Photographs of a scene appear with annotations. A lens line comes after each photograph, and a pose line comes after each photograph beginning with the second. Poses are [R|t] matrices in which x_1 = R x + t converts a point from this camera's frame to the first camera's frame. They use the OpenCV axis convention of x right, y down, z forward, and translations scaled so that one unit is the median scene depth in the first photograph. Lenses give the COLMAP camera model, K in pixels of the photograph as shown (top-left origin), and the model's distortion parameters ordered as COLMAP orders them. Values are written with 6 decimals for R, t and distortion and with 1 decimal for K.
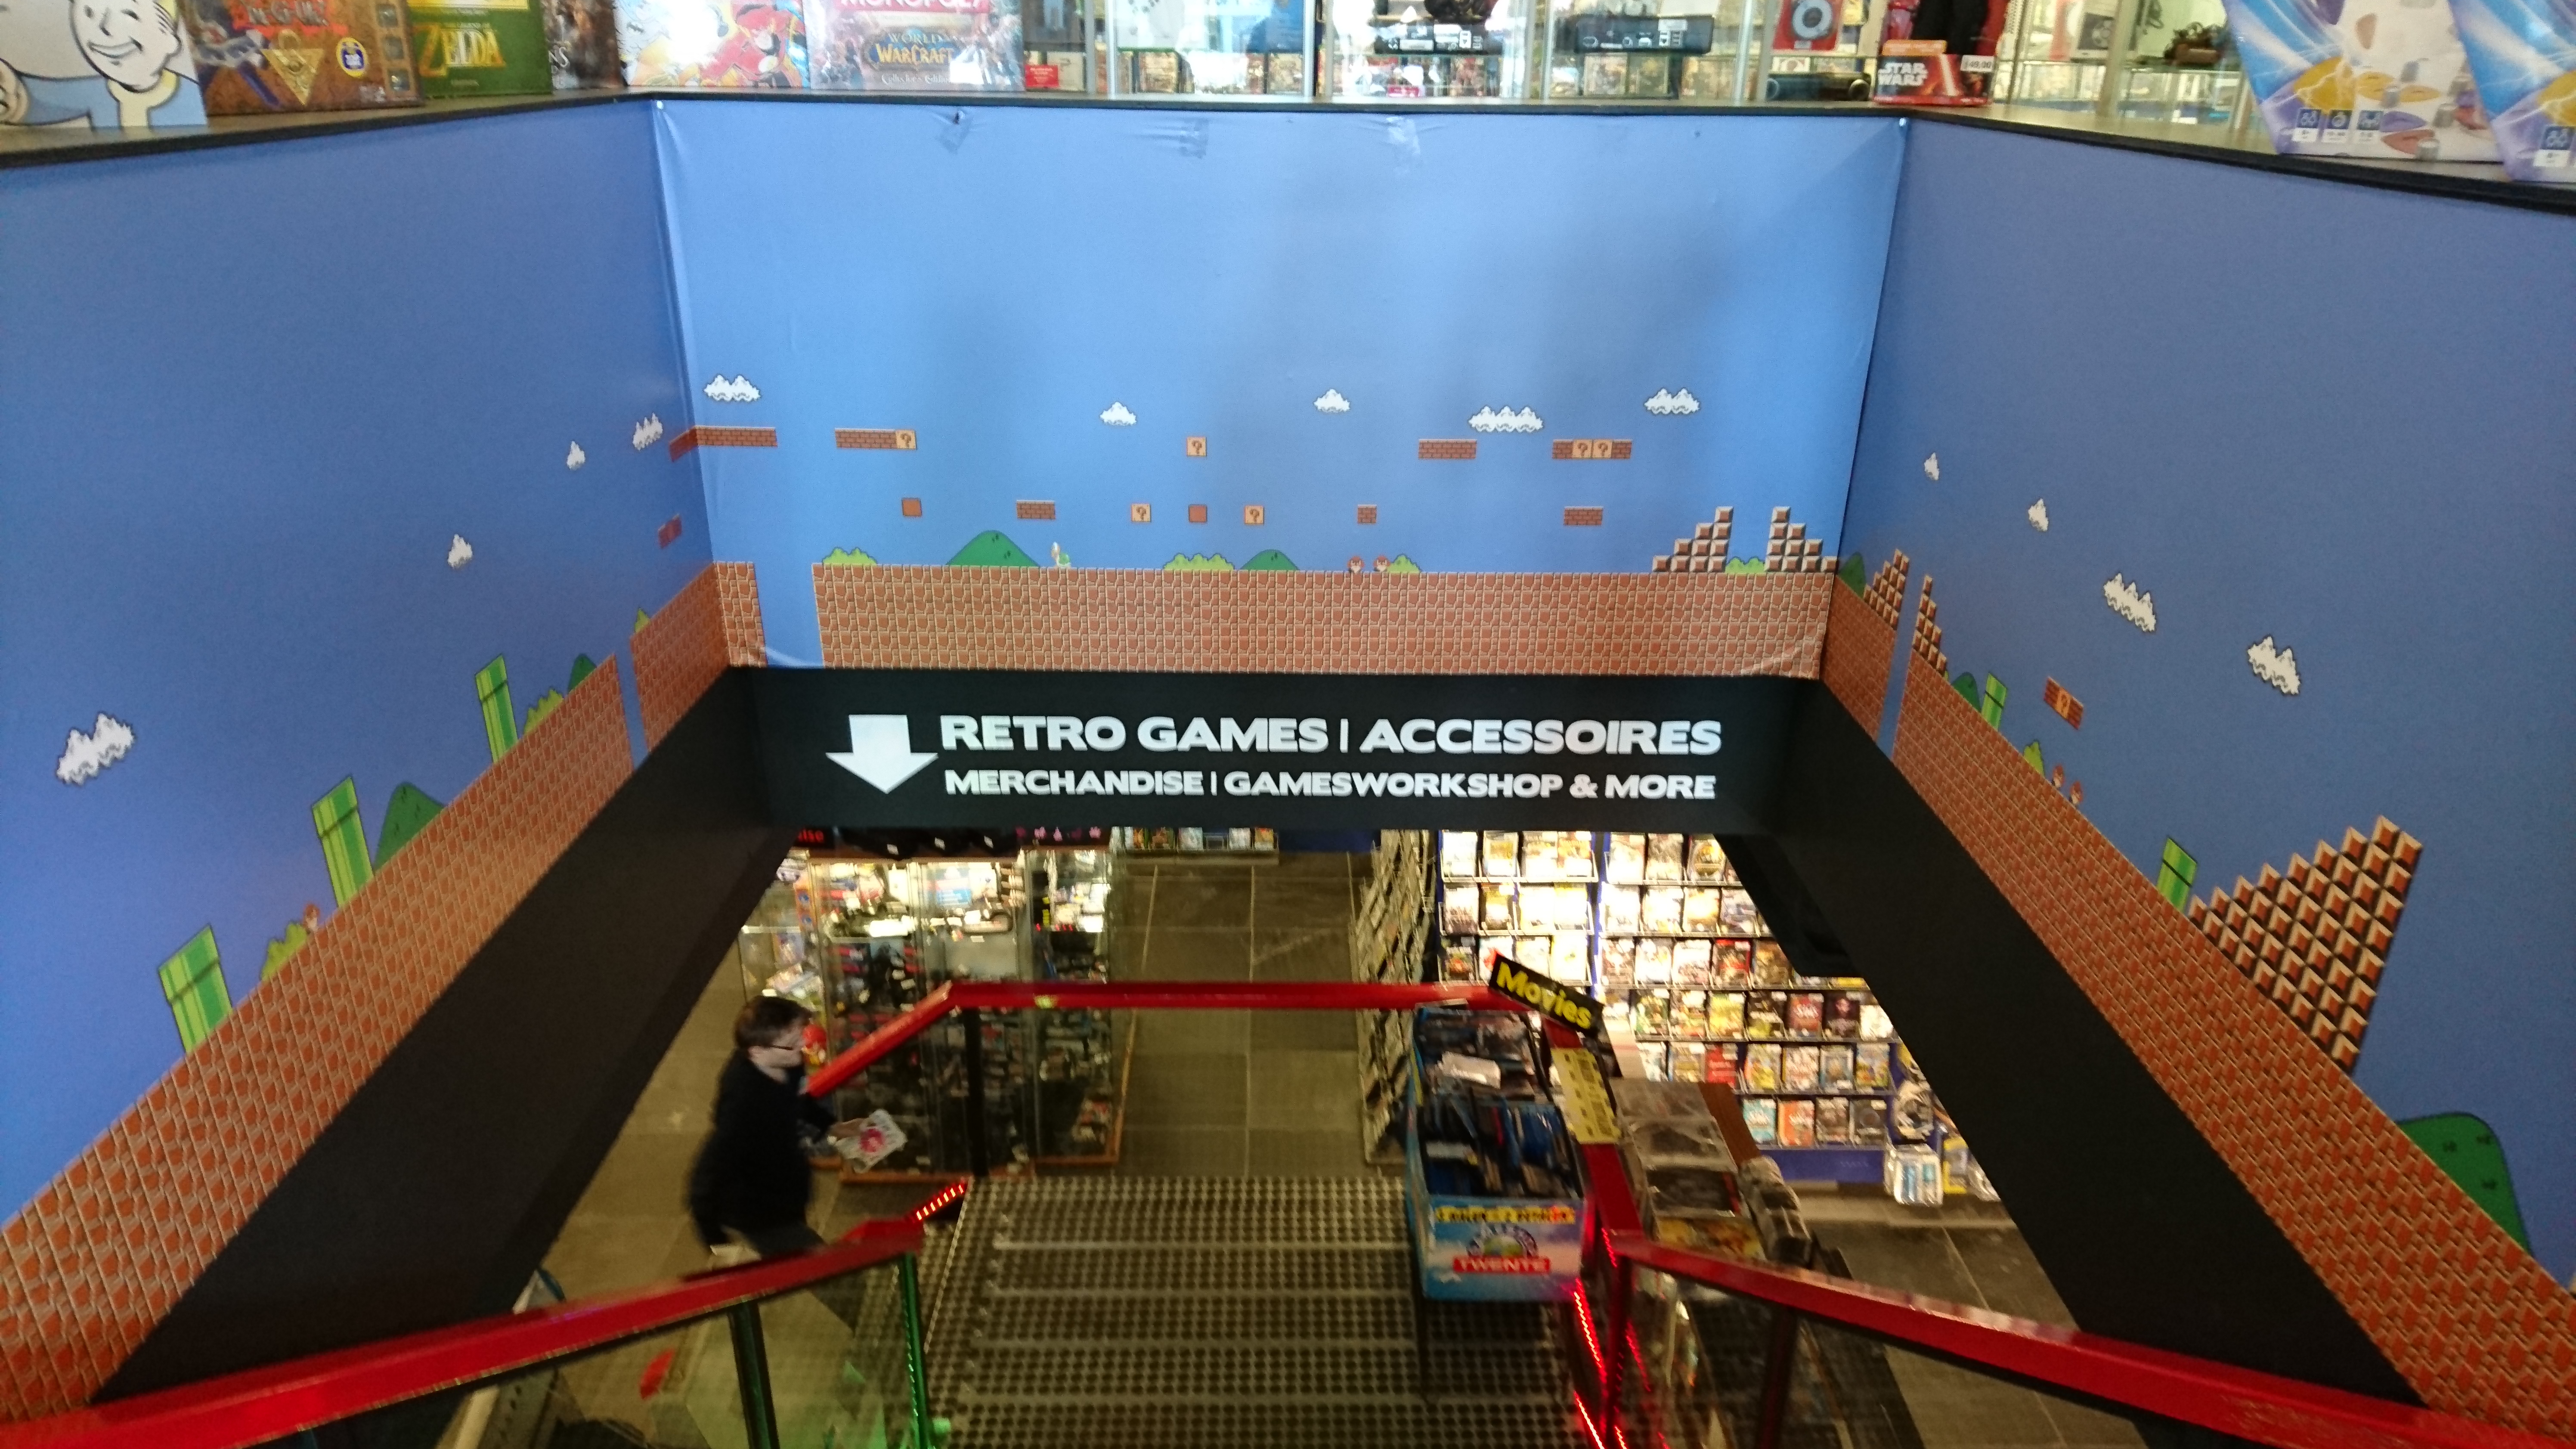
lens RADIAL K [[1610.2, 0, 1288.0], [0, 1610.2, 724.5], [0, 0, 1]] dist [0.115538, -0.135012]
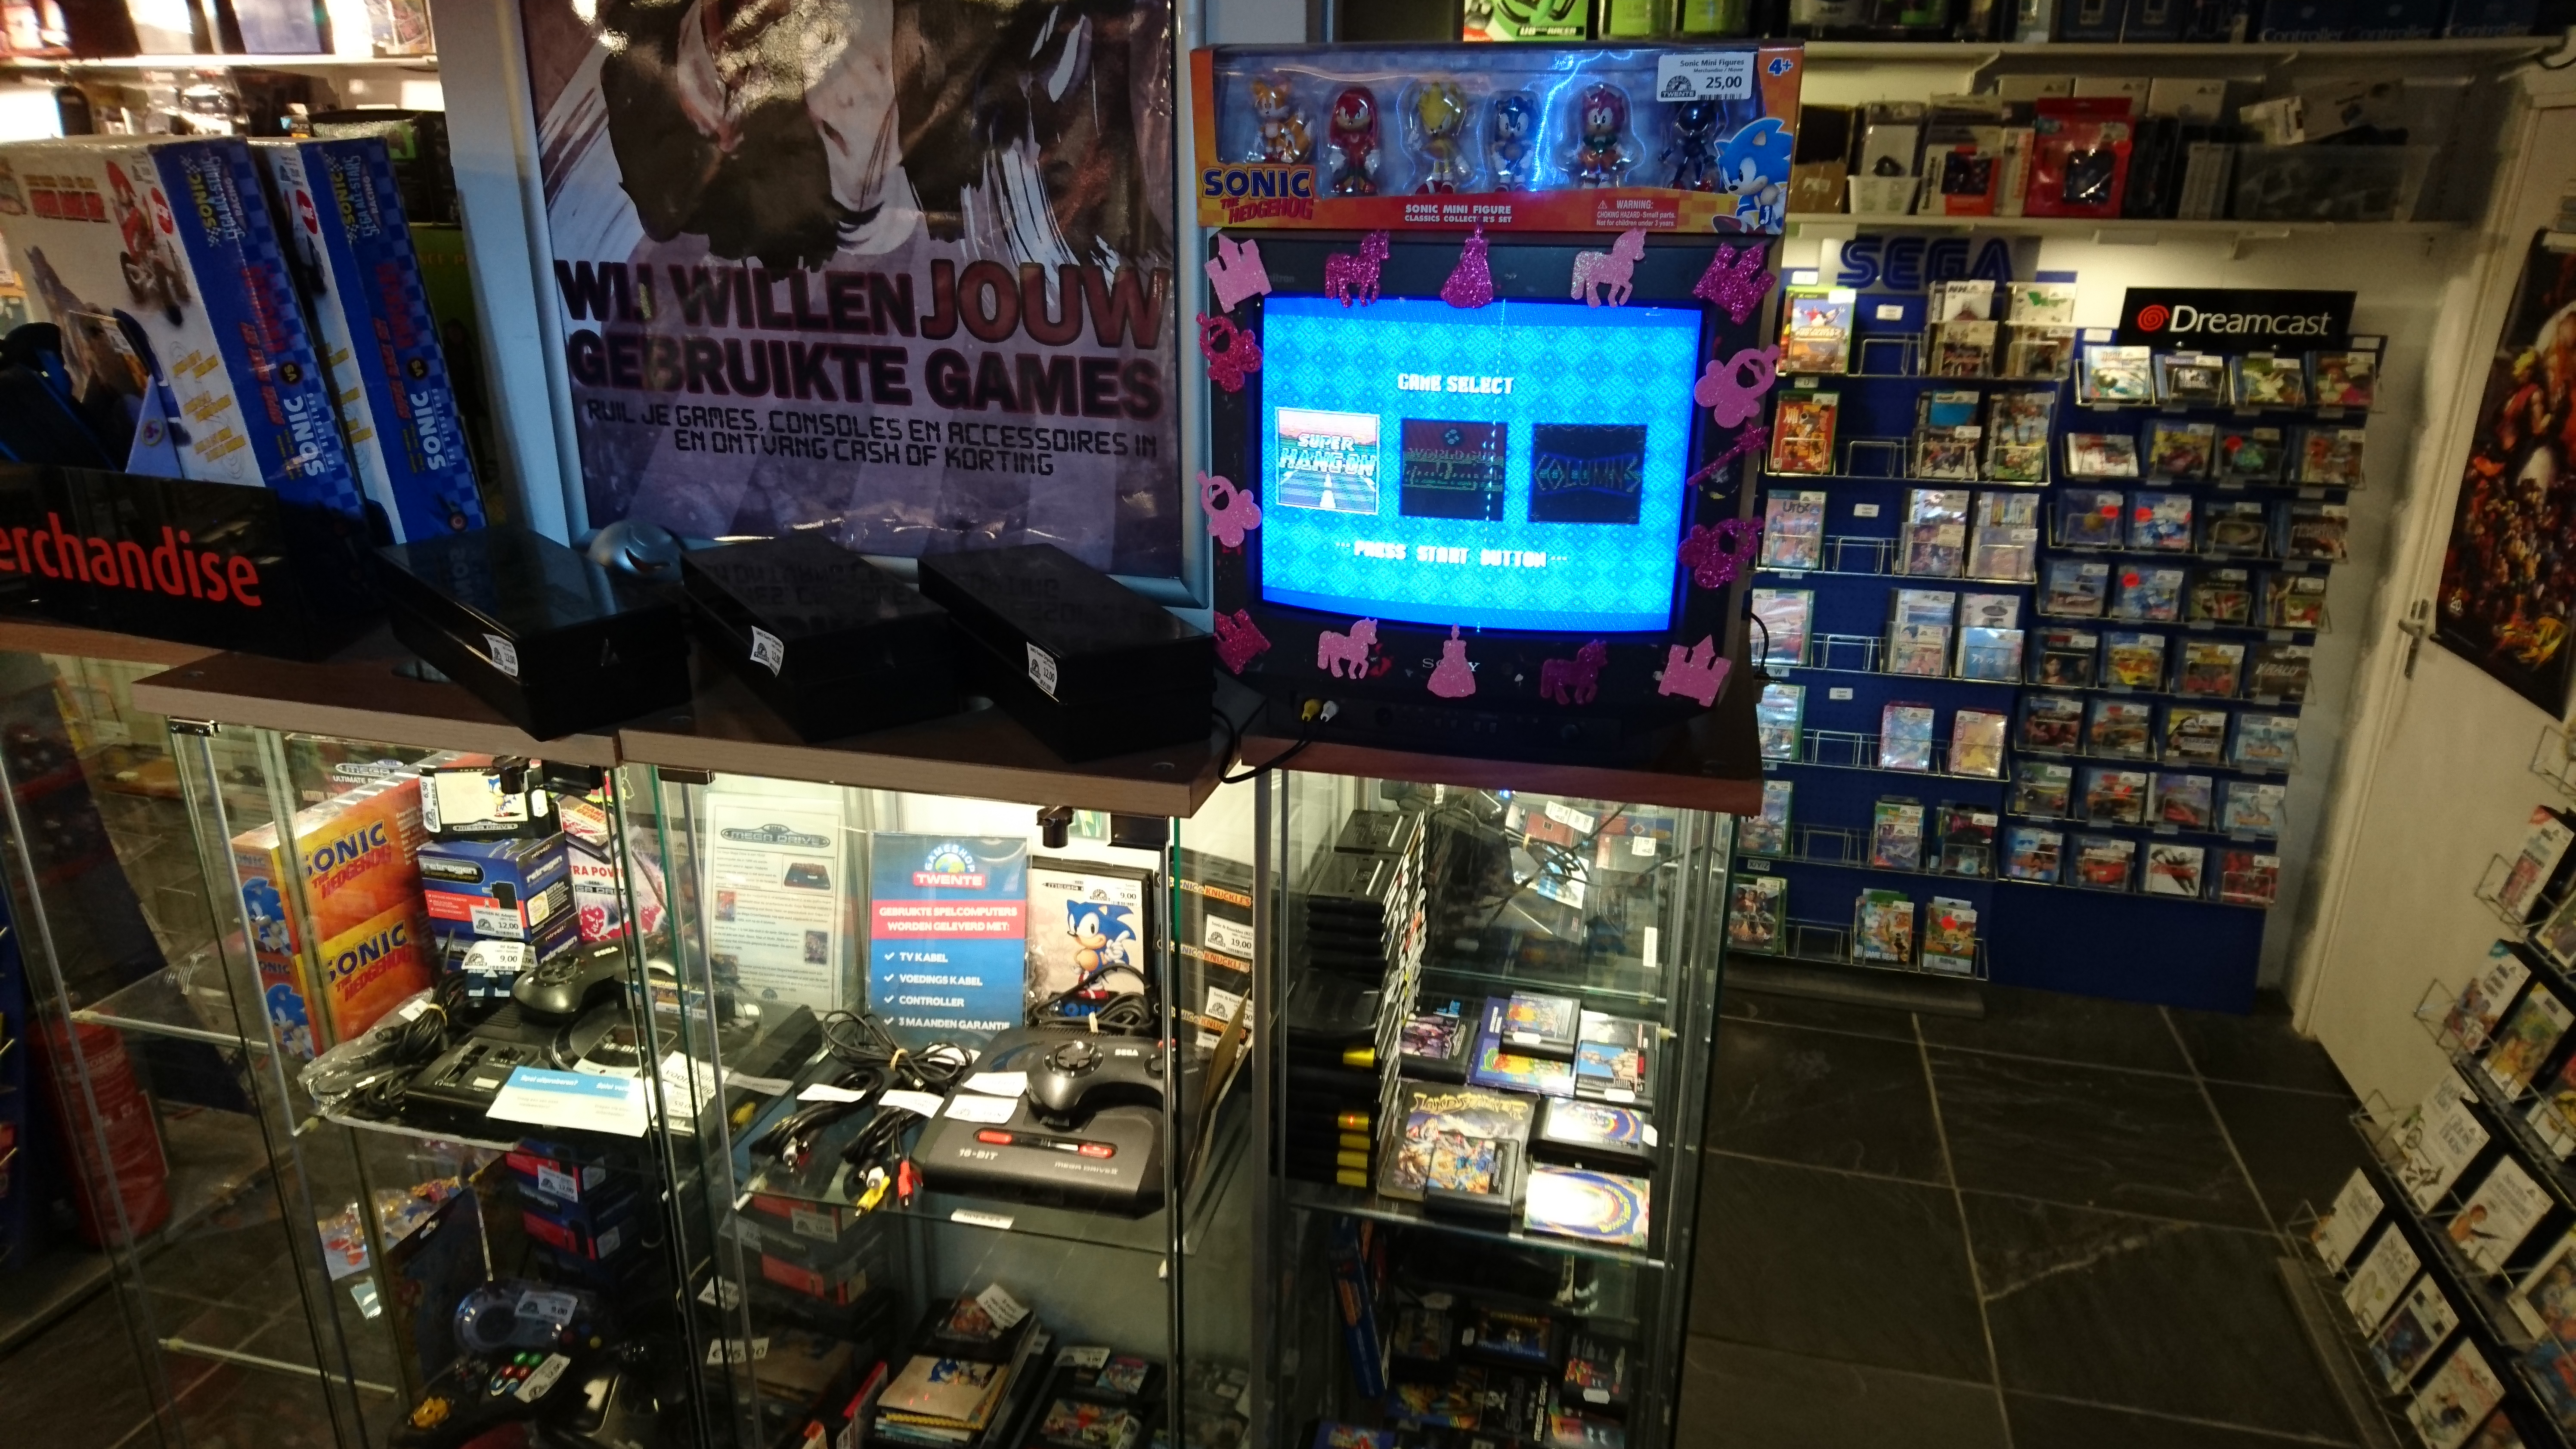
lens RADIAL K [[1633.2, 0, 1288.0], [0, 1633.2, 724.5], [0, 0, 1]] dist [0.070838, -0.076994]
pose [[0.967717, 0.081295, -0.238569, -0.229182], [-0.097852, 0.993487, -0.058380, 0.163236], [0.232269, 0.079839, 0.969369, 1.611251]]
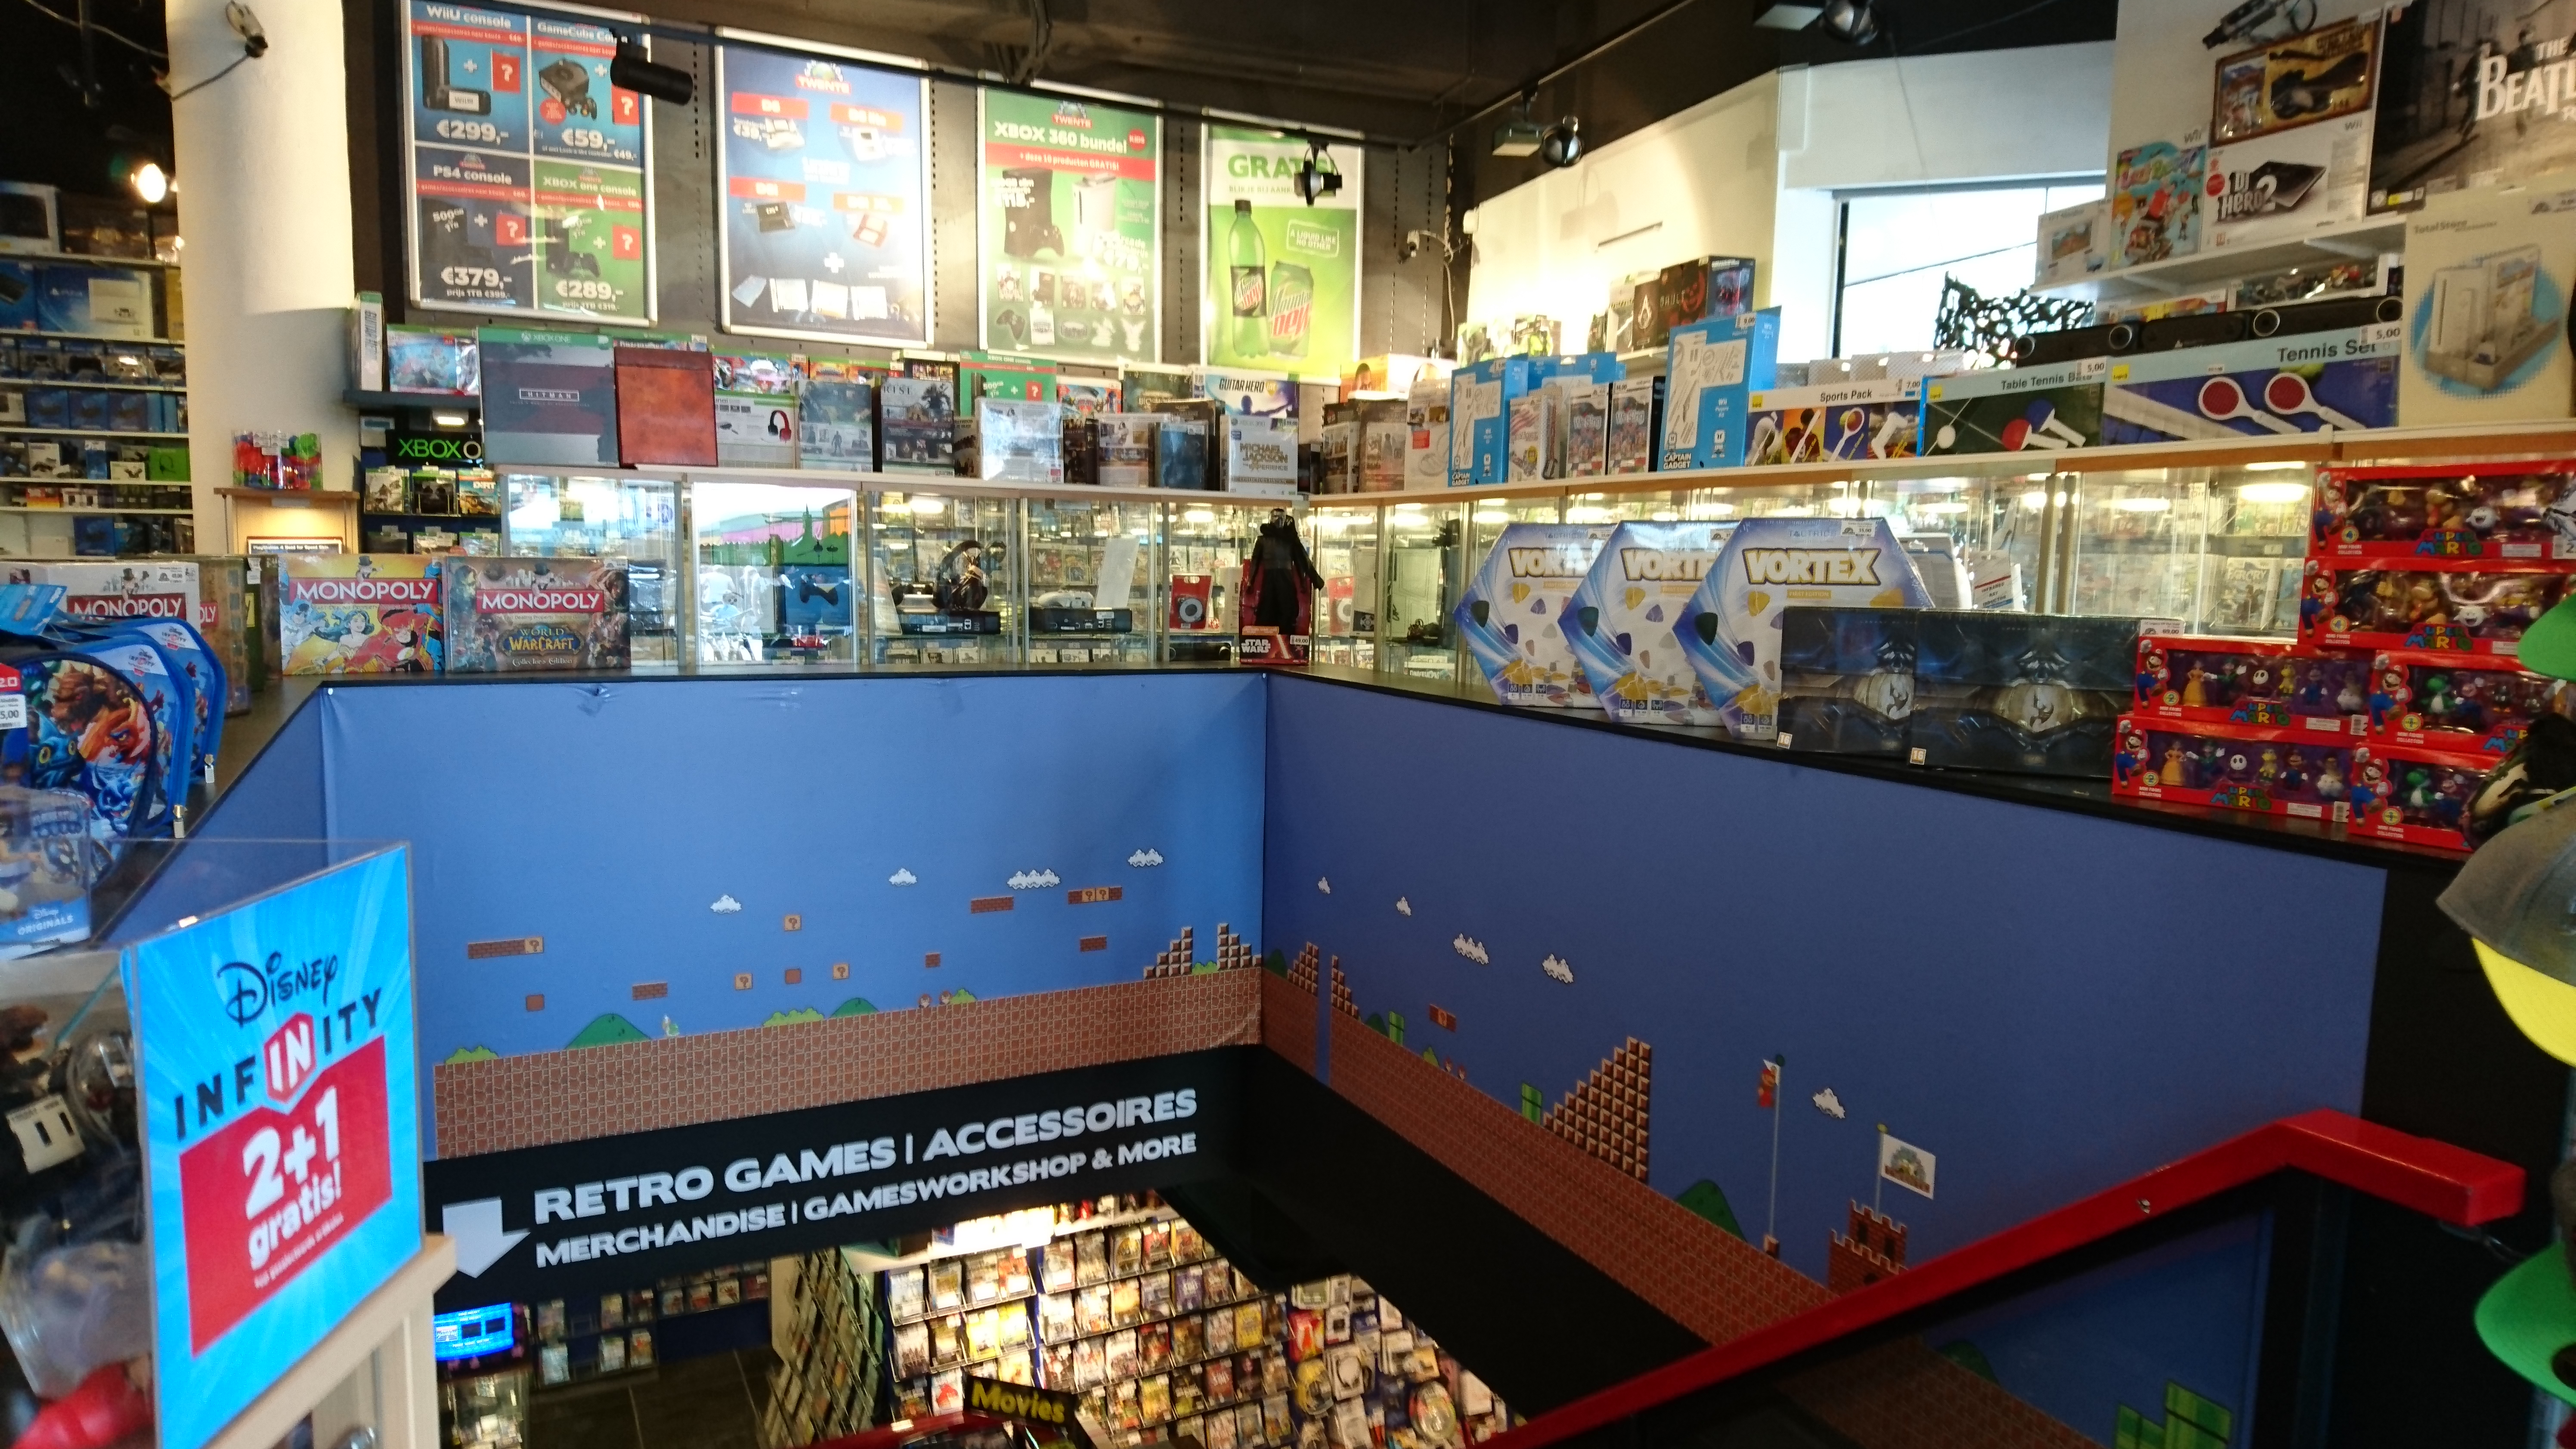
lens RADIAL K [[1570.8, 0, 1299.9], [0, 1570.8, 688.8], [0, 0, 1]] dist [0.159207, -0.277699]
pose [[0.891904, -0.029343, 0.451271, -0.233247], [0.166502, 0.949101, -0.267365, 0.048164], [-0.420457, 0.313602, 0.851393, -0.251201]]
